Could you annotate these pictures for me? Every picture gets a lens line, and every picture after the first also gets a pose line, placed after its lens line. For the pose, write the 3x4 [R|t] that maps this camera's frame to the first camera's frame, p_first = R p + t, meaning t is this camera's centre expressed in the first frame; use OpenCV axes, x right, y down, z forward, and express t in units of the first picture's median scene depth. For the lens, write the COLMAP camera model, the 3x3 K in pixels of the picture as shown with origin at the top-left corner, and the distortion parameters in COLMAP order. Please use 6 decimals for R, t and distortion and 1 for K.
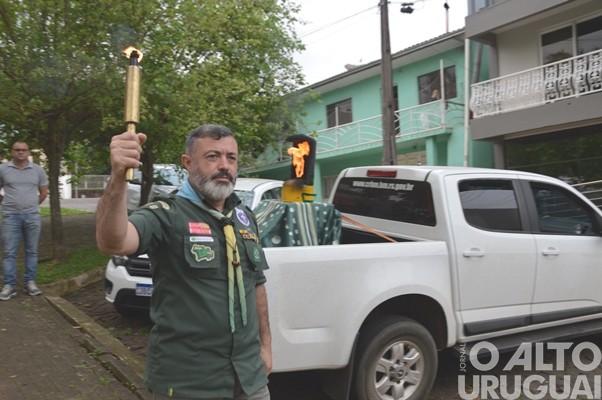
lens RADIAL K [[569.6, 0, 302.6], [0, 569.6, 200.5], [0, 0, 1]] dist [-0.001548, 0.000000]
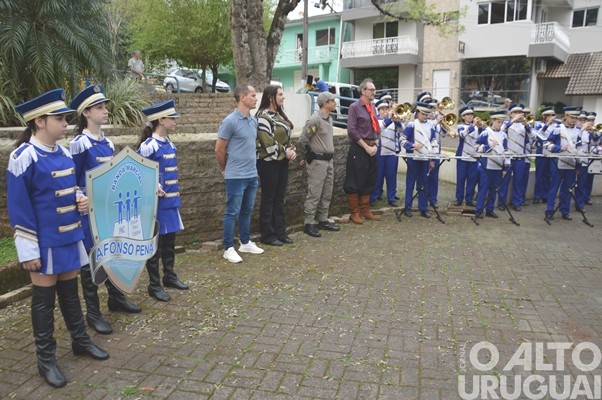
lens RADIAL K [[569.6, 0, 299.5], [0, 569.6, 201.3], [0, 0, 1]] dist [-0.001548, 0.000000]
pose [[0.971090, 0.018851, 0.237967, -1.222862], [-0.060067, 0.984098, 0.167163, 0.140385], [-0.231032, -0.176624, 0.956780, -3.819491]]
